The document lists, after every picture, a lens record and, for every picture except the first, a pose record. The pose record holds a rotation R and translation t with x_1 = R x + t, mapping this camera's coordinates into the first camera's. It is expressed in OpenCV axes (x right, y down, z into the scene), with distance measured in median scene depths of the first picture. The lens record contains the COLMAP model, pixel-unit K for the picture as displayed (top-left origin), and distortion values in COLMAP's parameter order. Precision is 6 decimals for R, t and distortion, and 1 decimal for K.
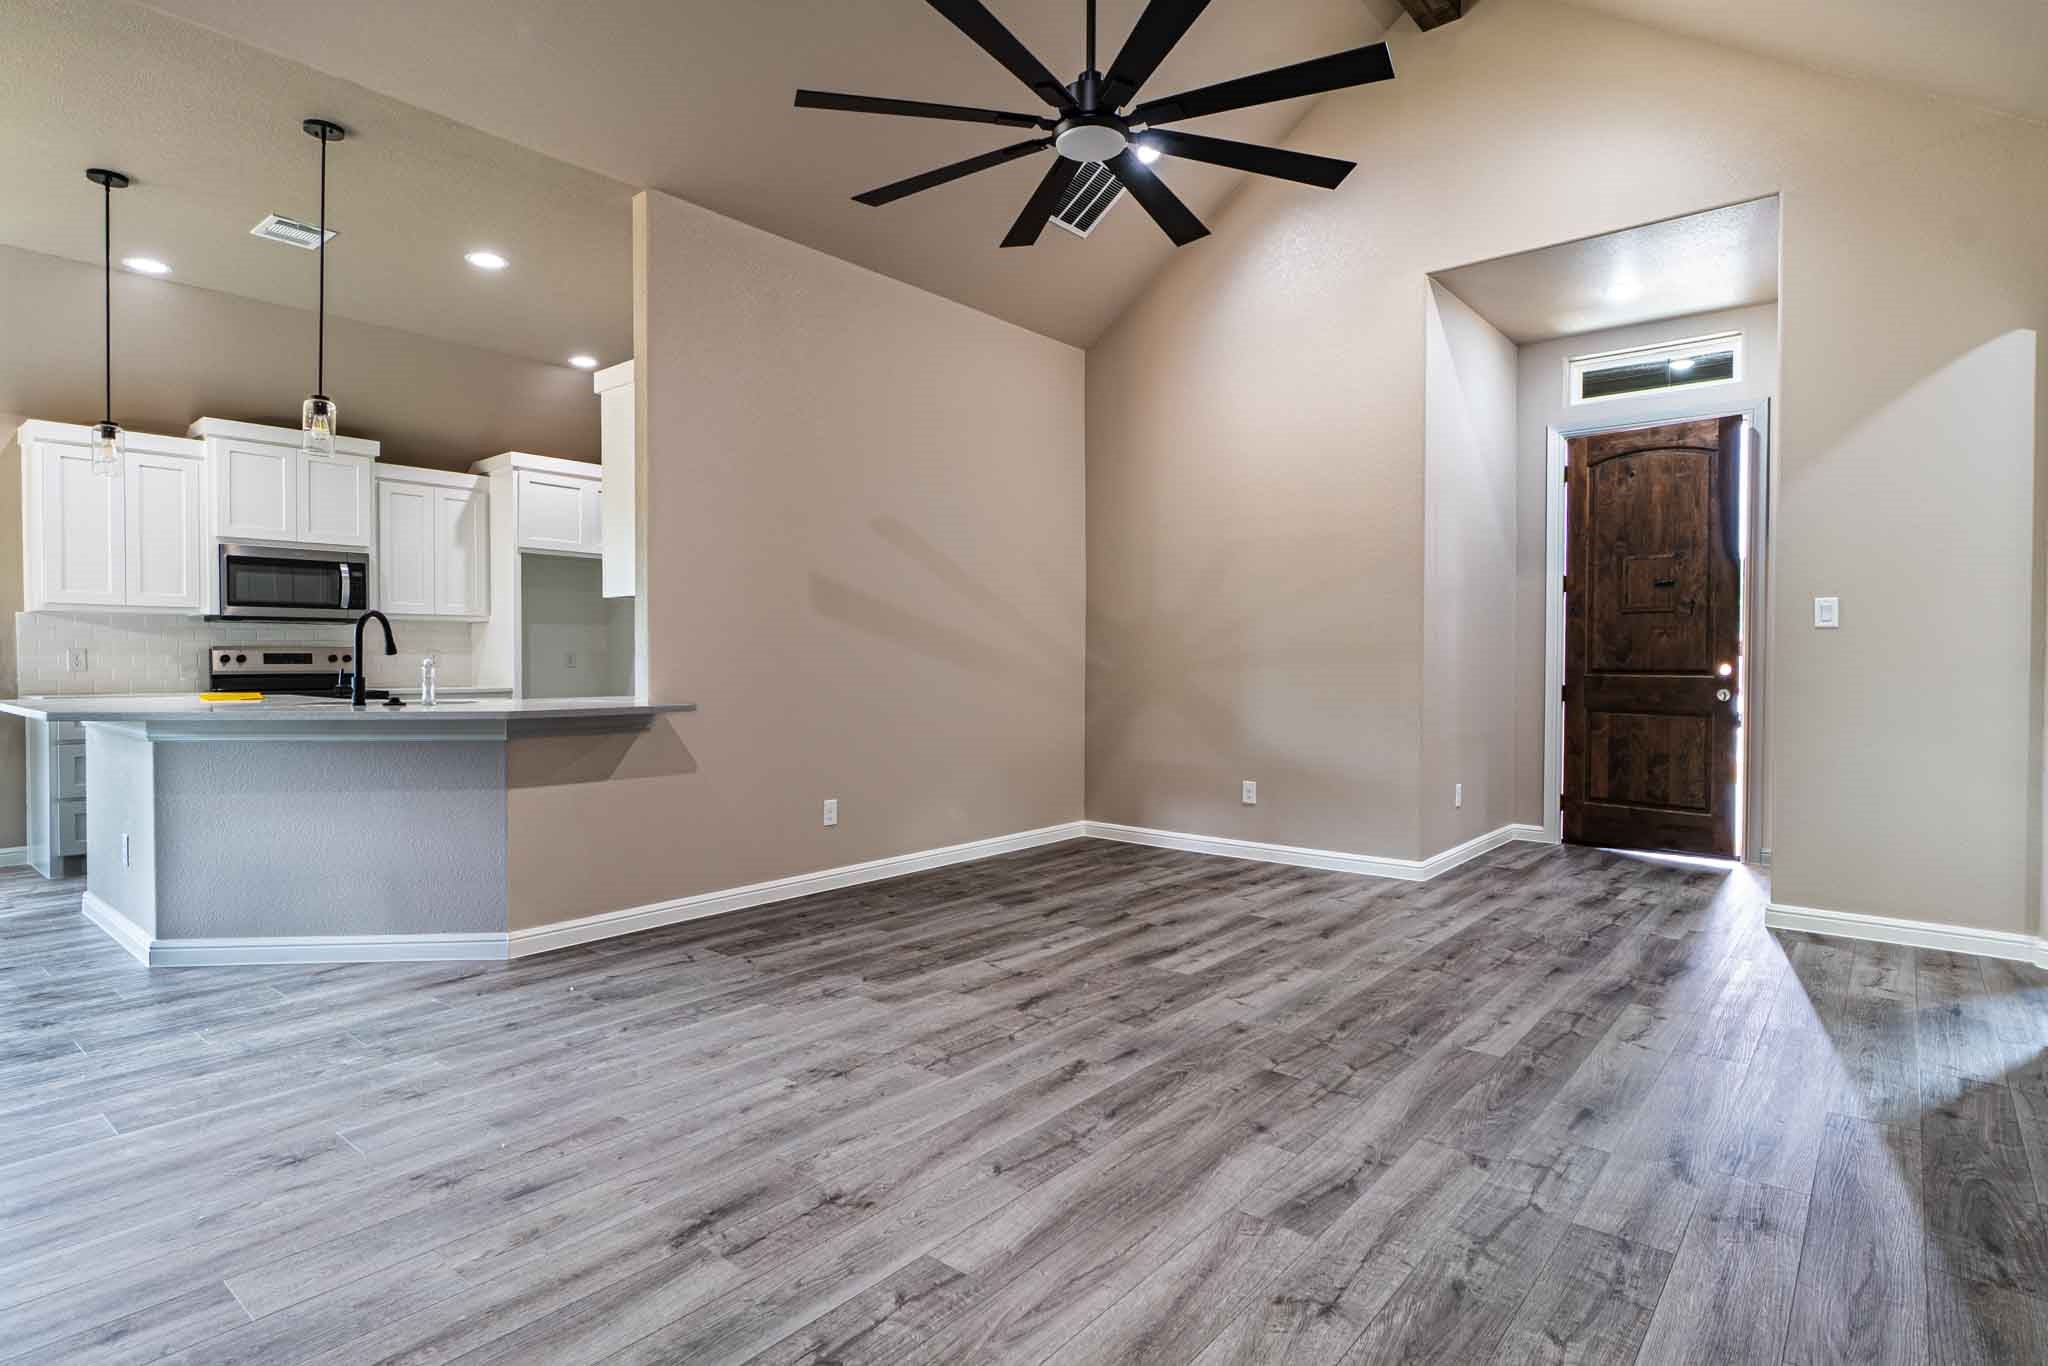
lens RADIAL K [[1071.6, 0, 1012.3], [0, 1071.6, 680.0], [0, 0, 1]] dist [0.002462, -0.005232]
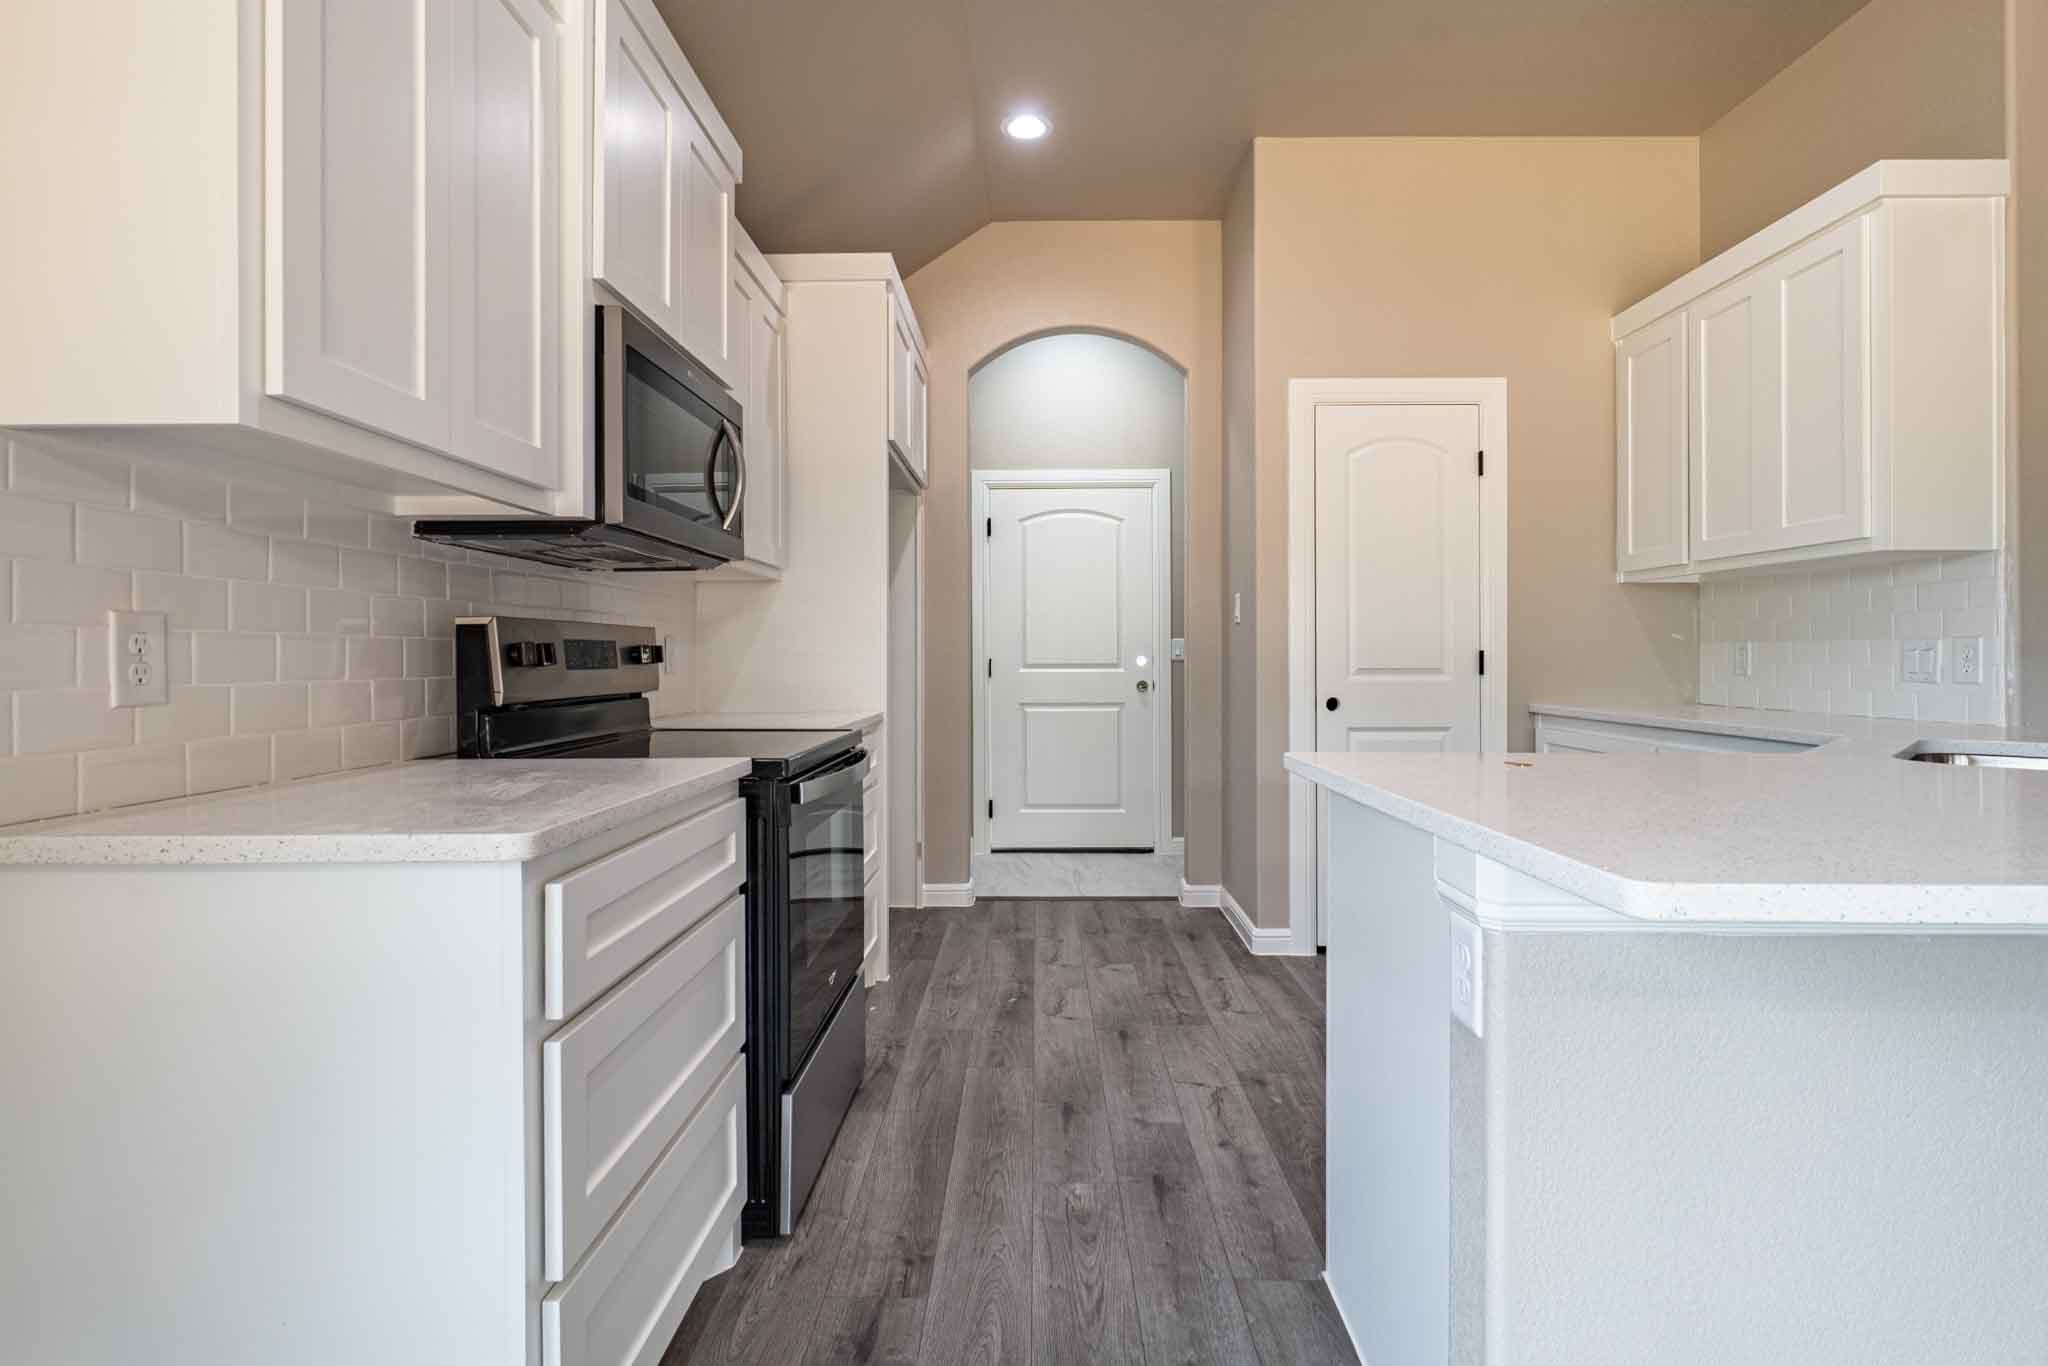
lens RADIAL K [[1026.2, 0, 1027.0], [0, 1026.2, 650.2], [0, 0, 1]] dist [-0.002821, 0.000778]
pose [[0.763282, 0.003573, 0.646055, -1.264410], [0.014121, 0.999654, -0.022211, -0.018298], [-0.645911, 0.026076, 0.762967, 1.016094]]
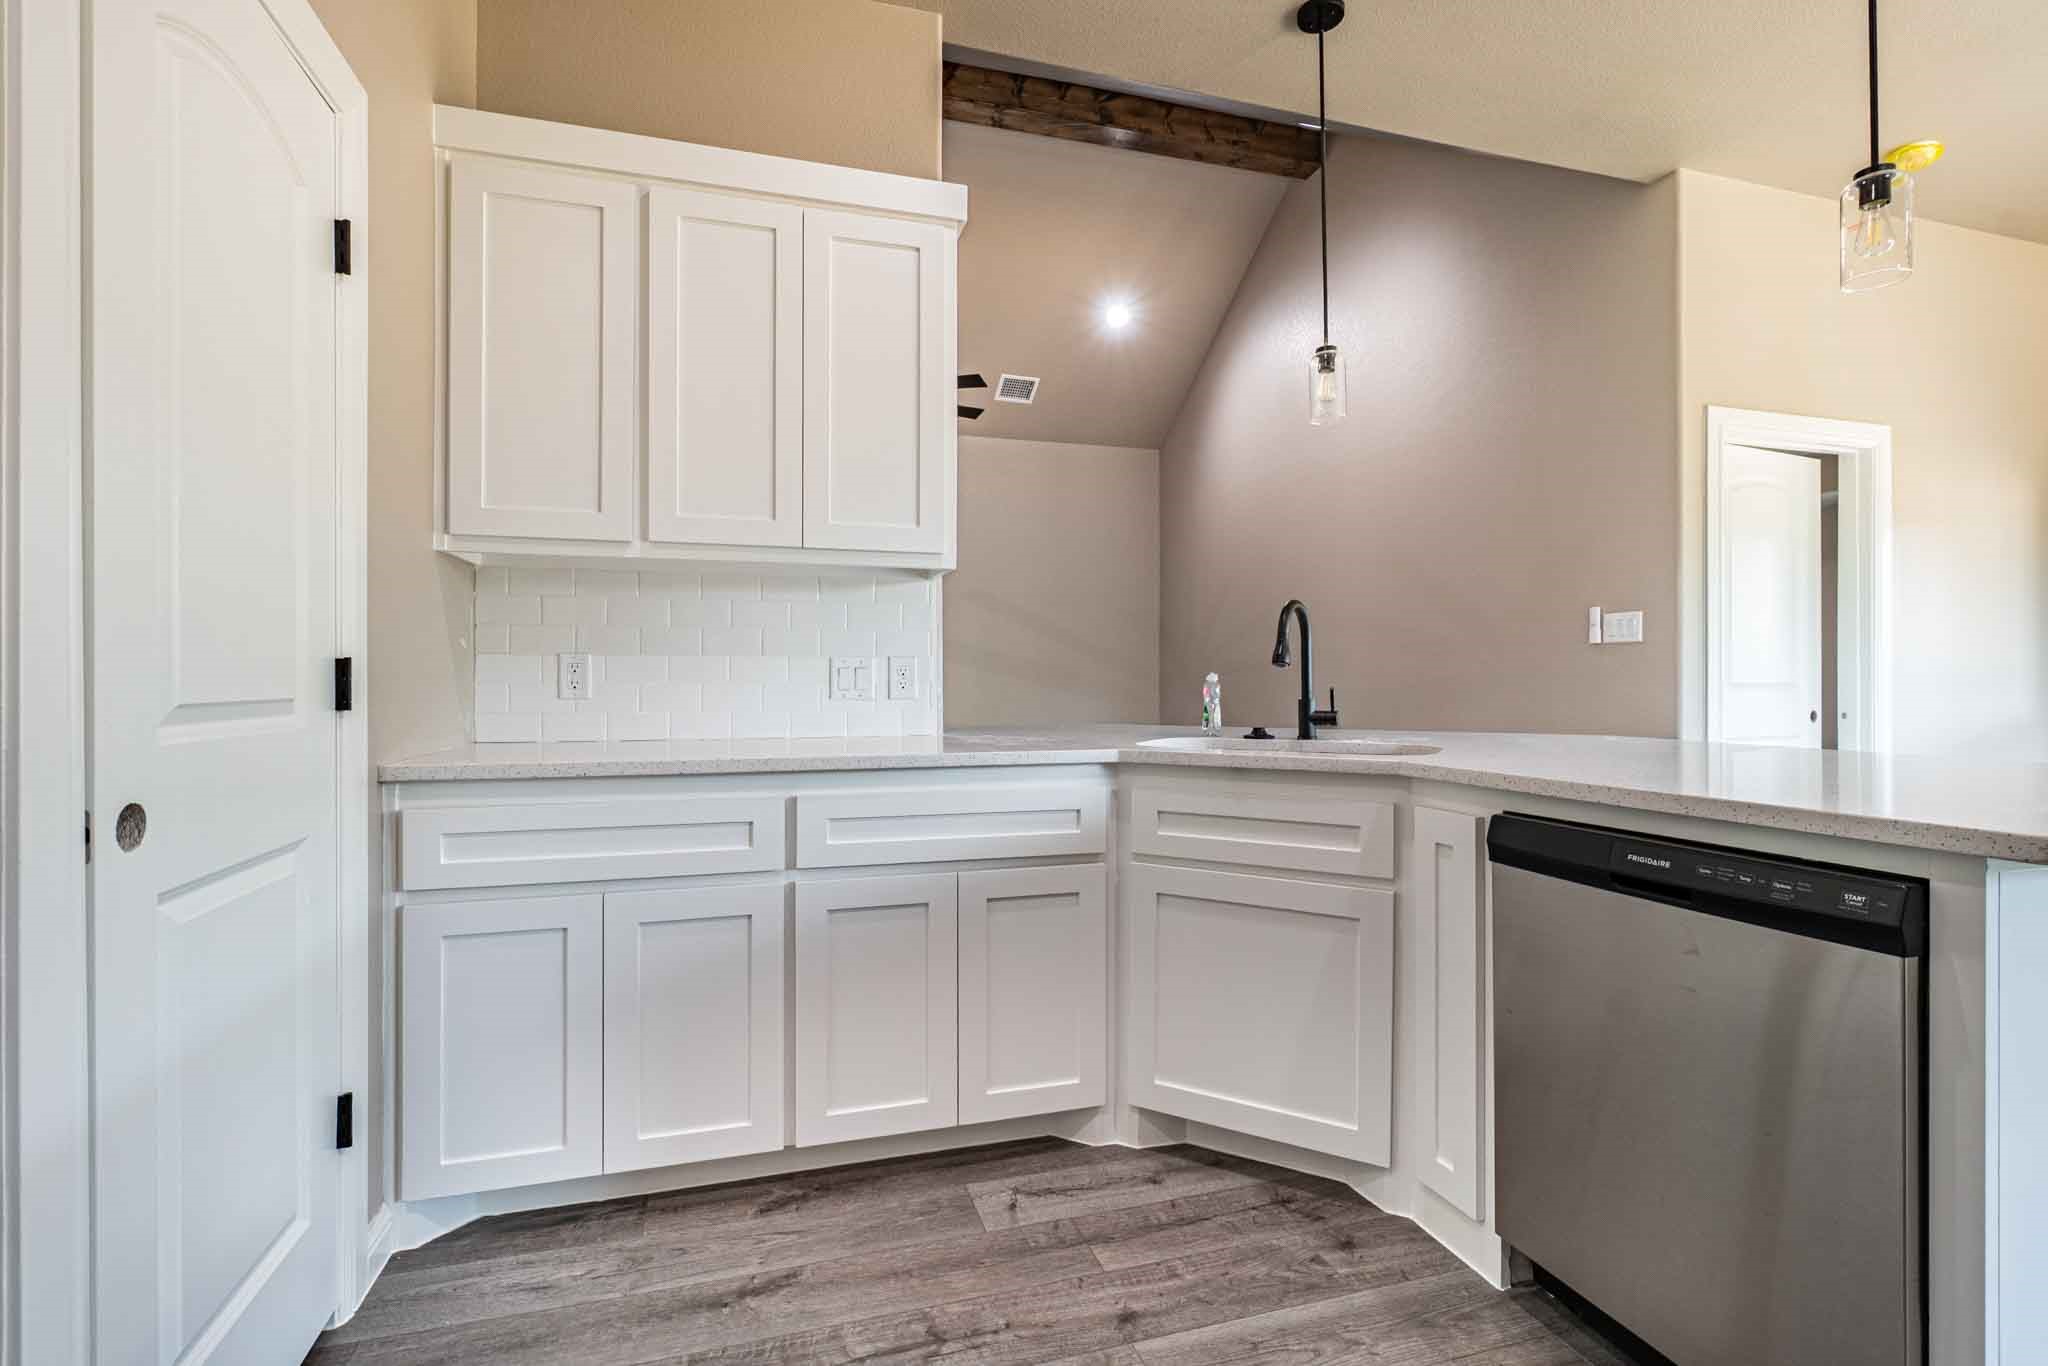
lens RADIAL K [[916.5, 0, 985.2], [0, 916.5, 676.3], [0, 0, 1]] dist [-0.006274, -0.002241]
pose [[-0.839686, 0.000940, 0.543071, -0.775943], [0.010978, 0.999824, 0.015243, -0.027986], [-0.542961, 0.018761, -0.839548, 1.631998]]
